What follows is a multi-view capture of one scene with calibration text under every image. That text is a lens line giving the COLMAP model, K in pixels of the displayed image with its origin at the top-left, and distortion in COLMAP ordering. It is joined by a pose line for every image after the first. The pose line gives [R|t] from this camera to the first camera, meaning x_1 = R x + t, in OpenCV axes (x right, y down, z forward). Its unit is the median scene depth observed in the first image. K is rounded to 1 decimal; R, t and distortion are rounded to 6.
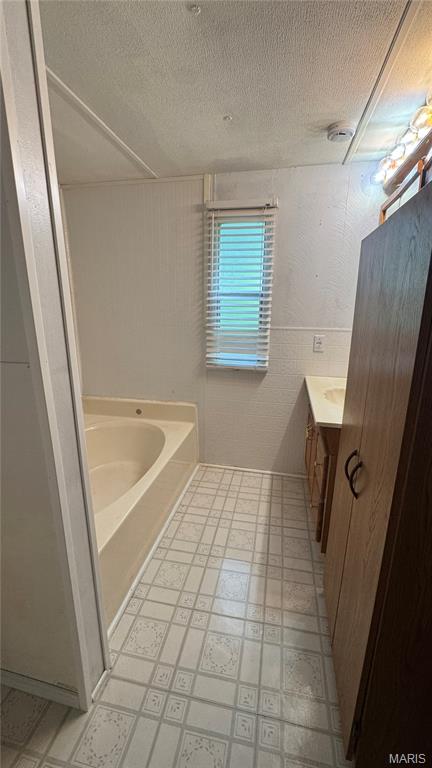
lens RADIAL K [[310.0, 0, 213.2], [0, 310.0, 385.5], [0, 0, 1]] dist [-0.001873, -0.000099]
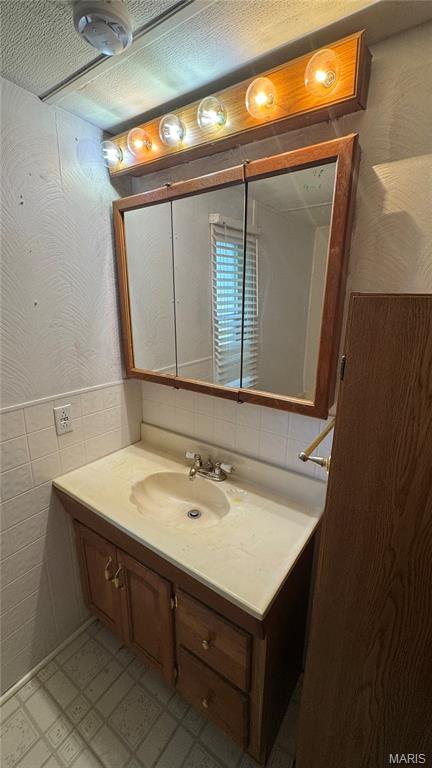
lens RADIAL K [[310.0, 0, 217.6], [0, 310.0, 382.1], [0, 0, 1]] dist [-0.001873, -0.000099]
pose [[0.378616, -0.238673, 0.894251, -0.046117], [0.225695, 0.960822, 0.160884, -0.229351], [-0.897614, 0.140915, 0.417650, 0.495017]]
